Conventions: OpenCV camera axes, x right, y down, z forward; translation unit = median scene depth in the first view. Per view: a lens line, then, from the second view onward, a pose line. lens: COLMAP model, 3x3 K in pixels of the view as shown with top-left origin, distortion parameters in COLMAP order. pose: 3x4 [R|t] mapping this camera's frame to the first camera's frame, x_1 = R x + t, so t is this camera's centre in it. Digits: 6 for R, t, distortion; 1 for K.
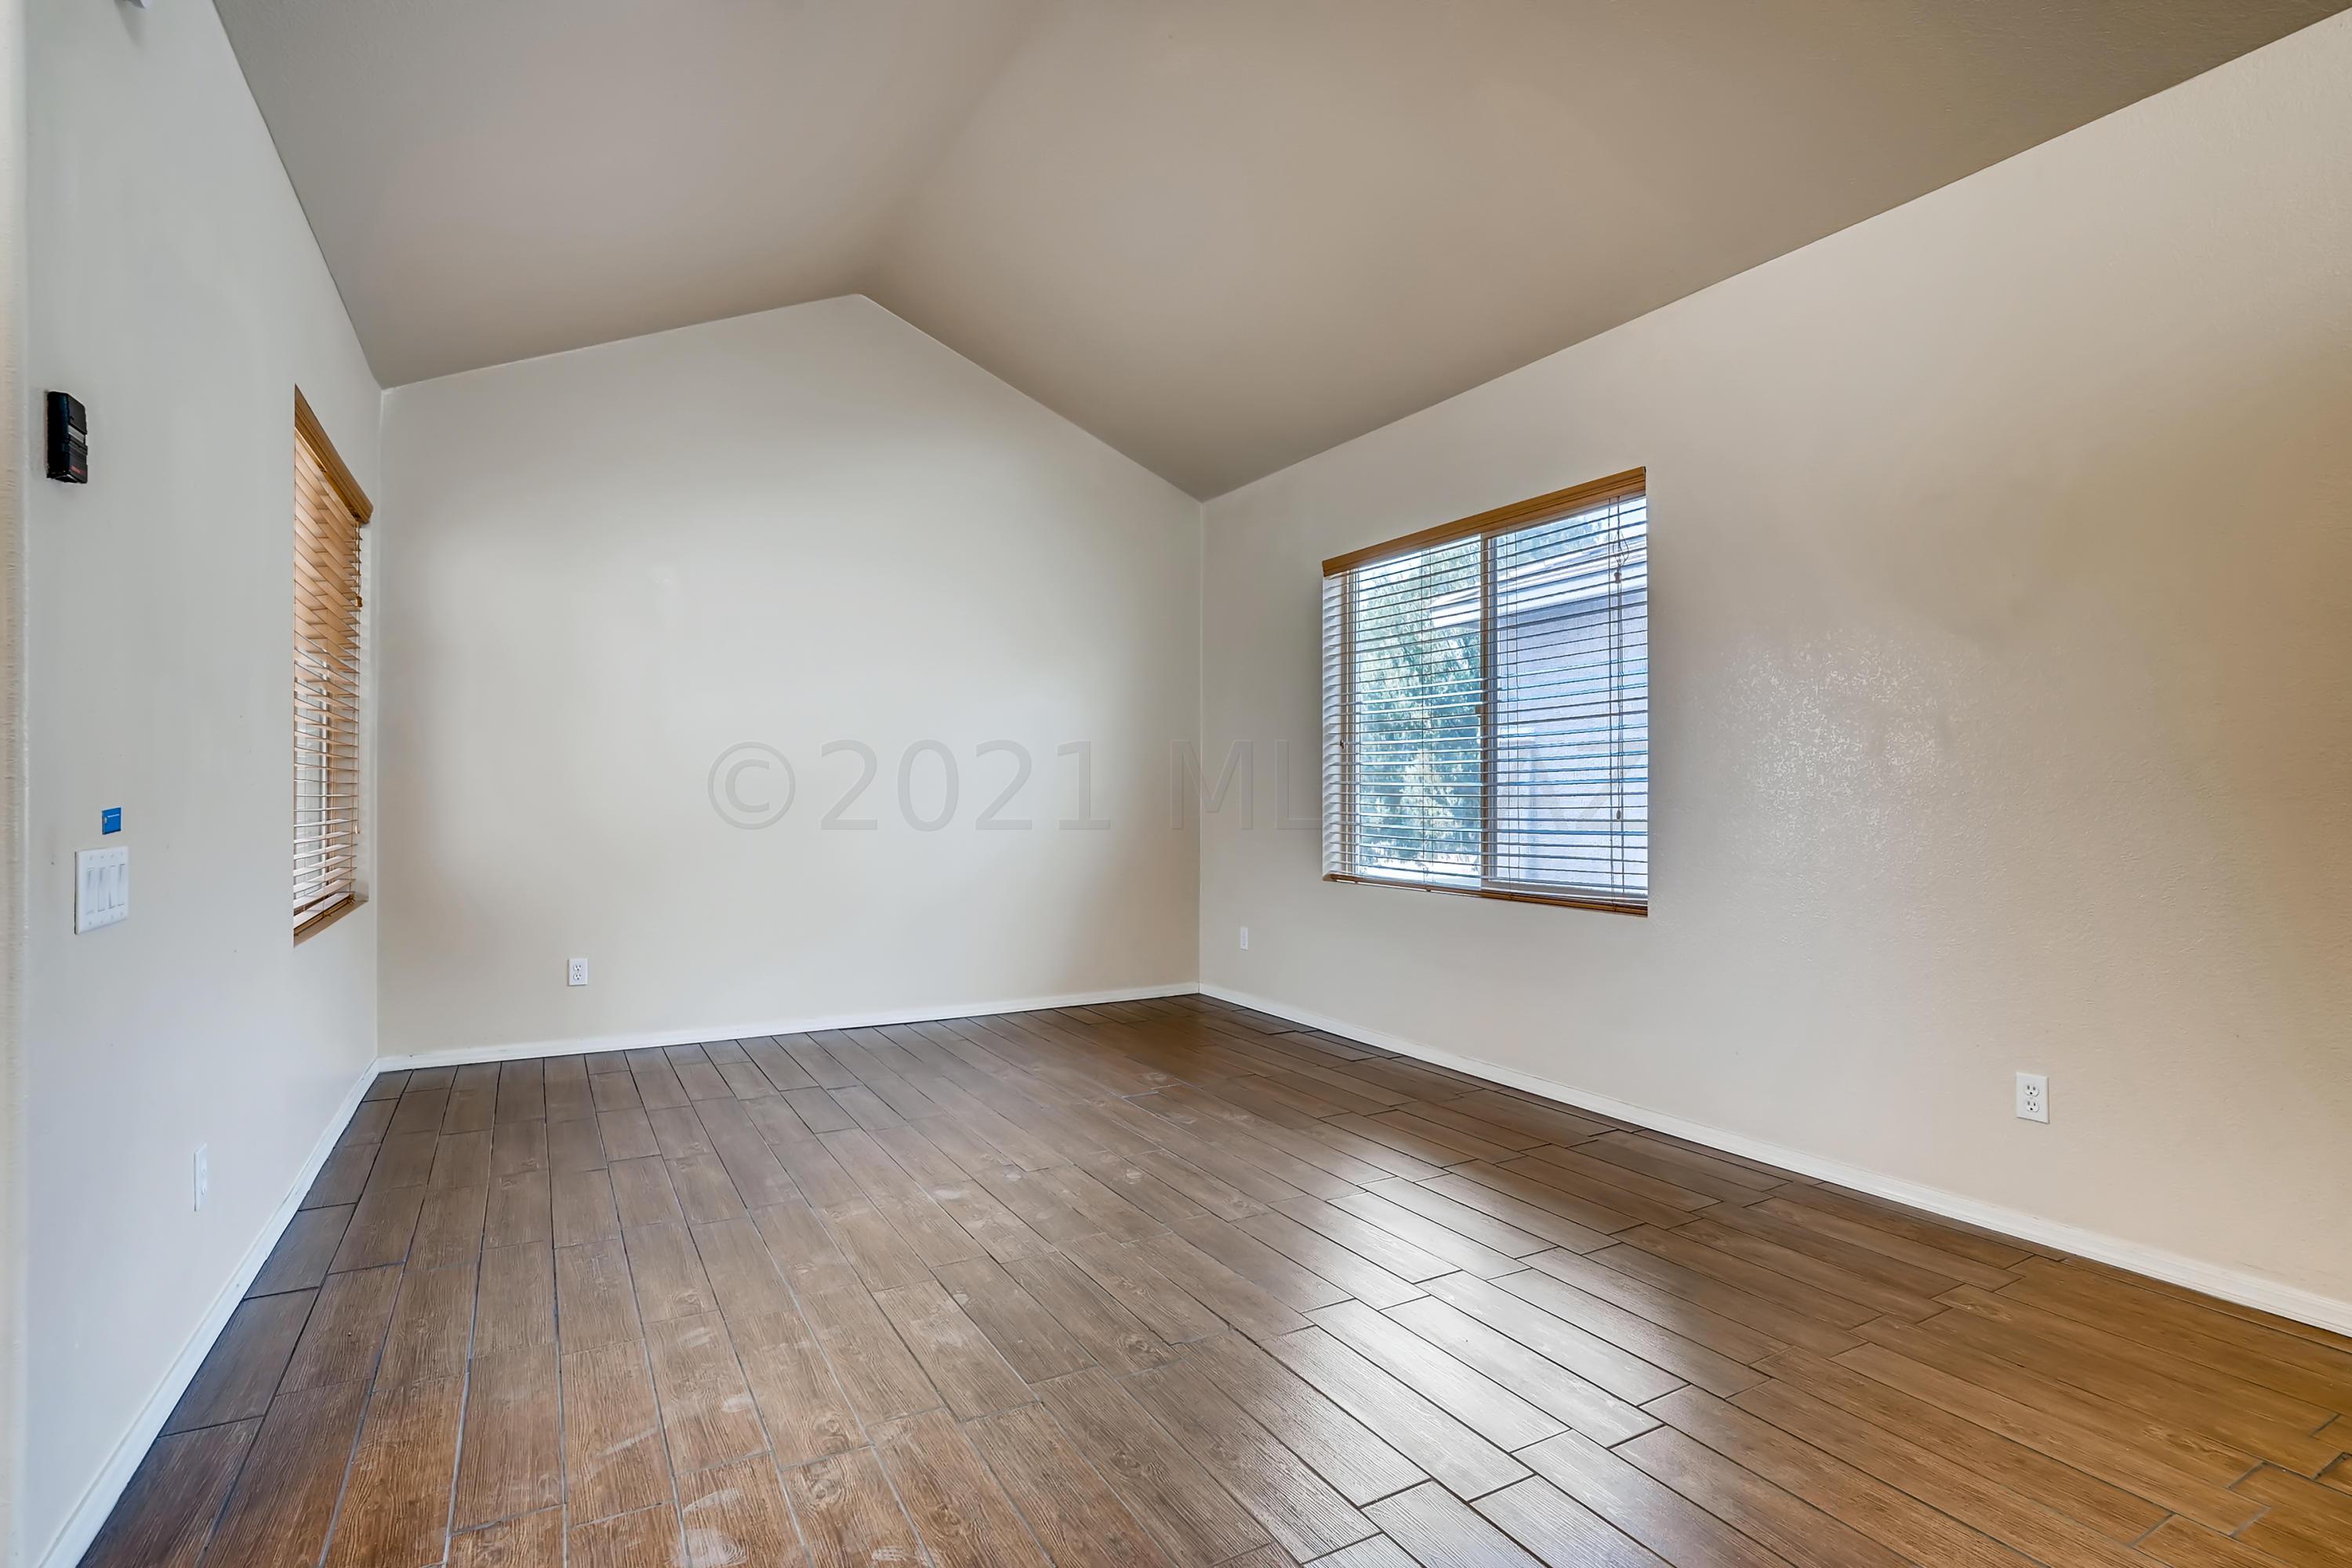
lens RADIAL K [[1151.9, 0, 1191.2], [0, 1151.9, 795.9], [0, 0, 1]] dist [-0.042133, 0.023349]
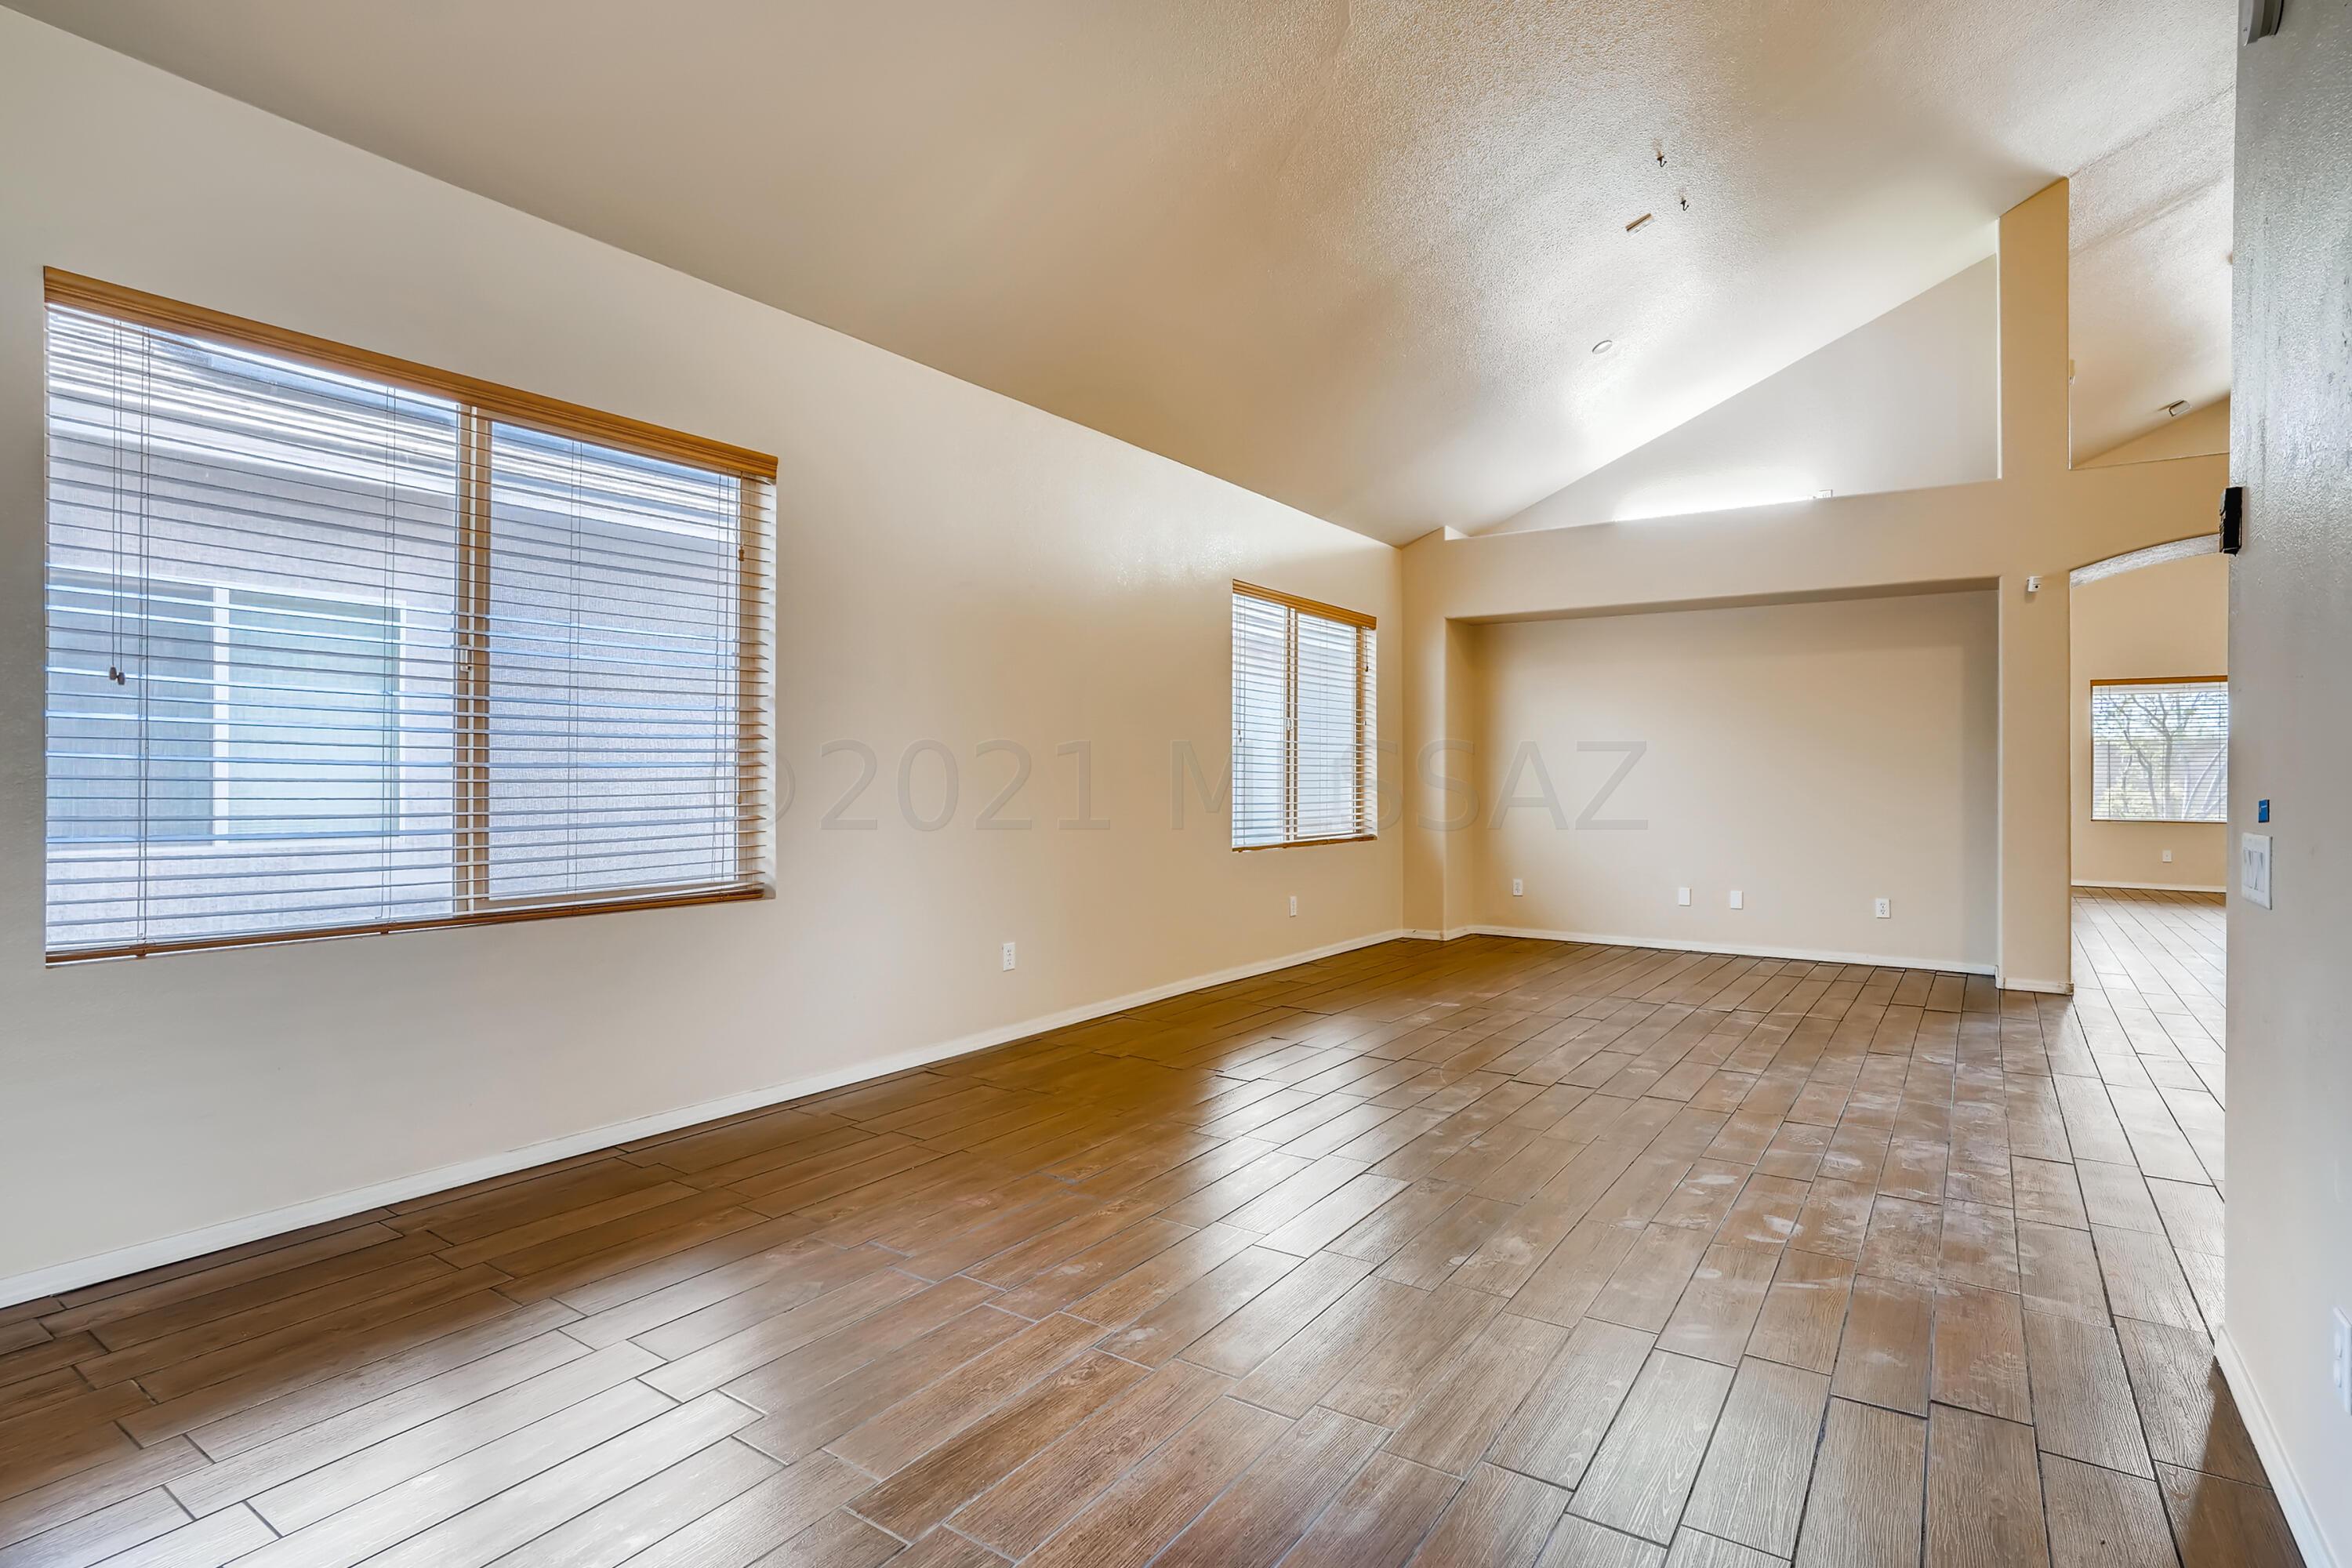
lens RADIAL K [[1151.9, 0, 1191.2], [0, 1151.9, 795.9], [0, 0, 1]] dist [-0.042133, 0.023349]
pose [[-0.436474, -0.014757, 0.899596, -0.596370], [-0.002679, 0.999882, 0.015102, -0.002420], [-0.899713, 0.004182, -0.436462, 0.966911]]
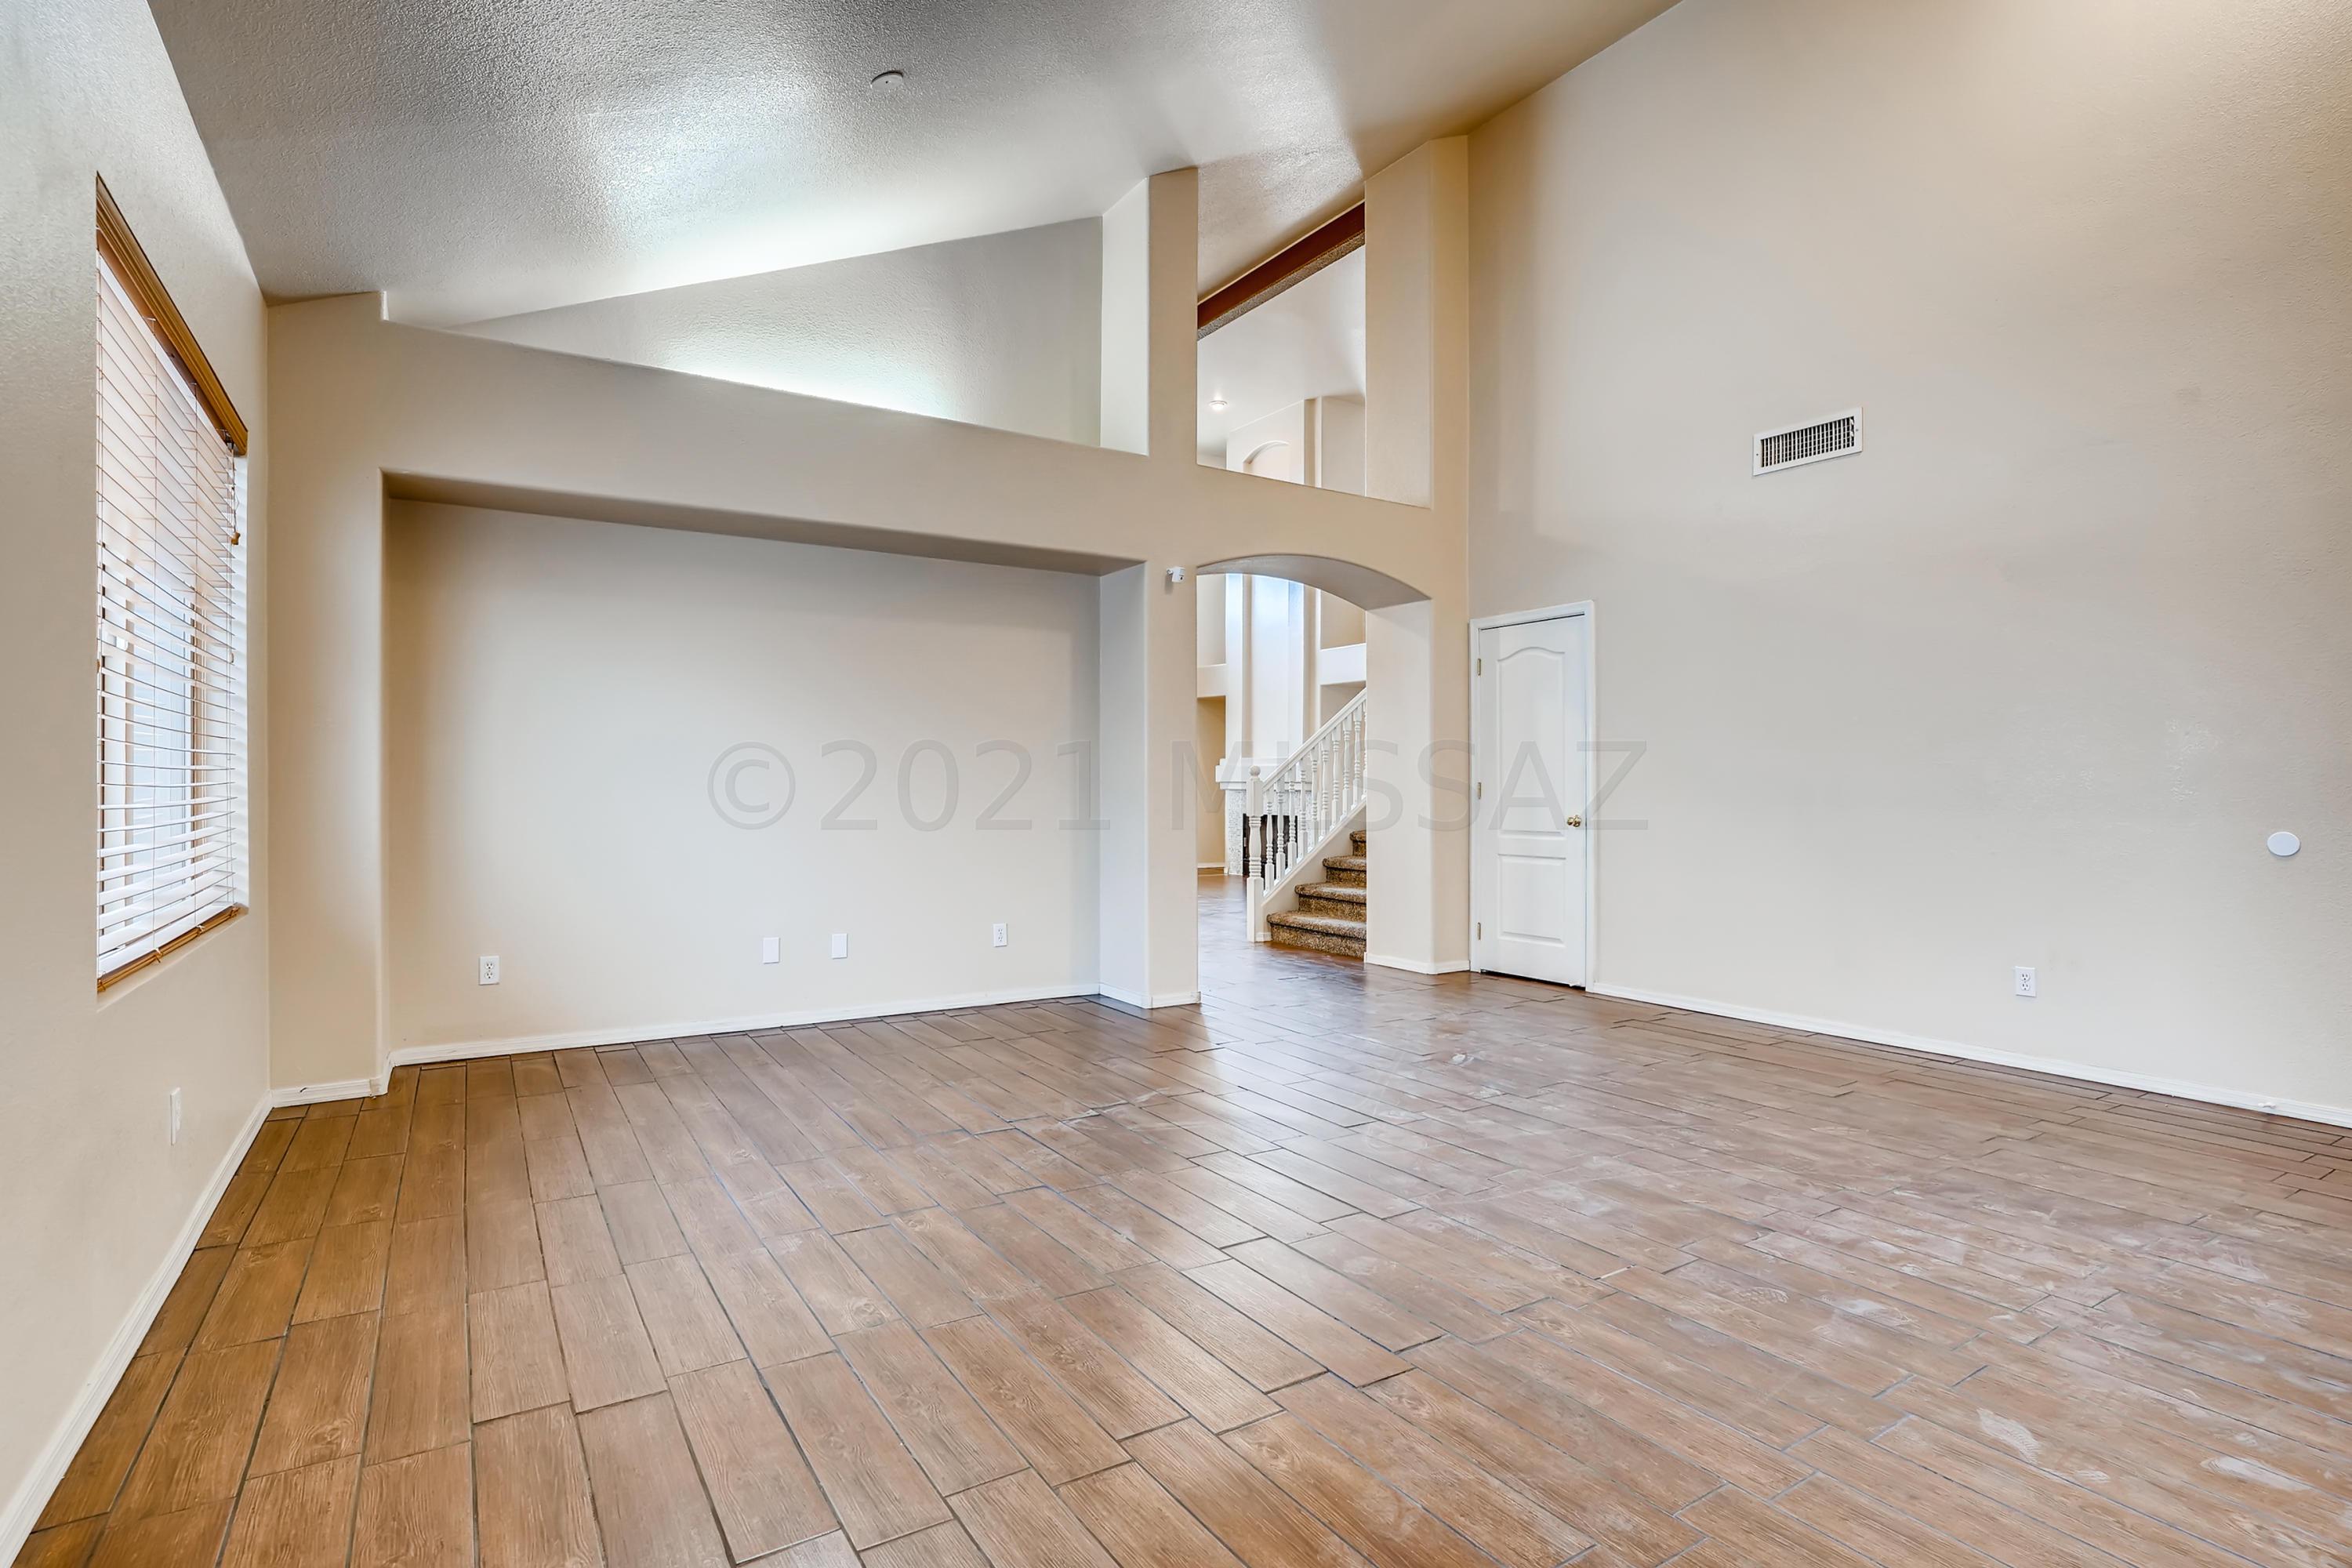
lens RADIAL K [[1151.9, 0, 1191.2], [0, 1151.9, 795.9], [0, 0, 1]] dist [-0.042133, 0.023349]
pose [[-0.998124, -0.003379, -0.061124, 0.260448], [-0.004121, 0.999919, 0.012009, -0.005373], [0.061079, 0.012239, -0.998058, 0.776620]]
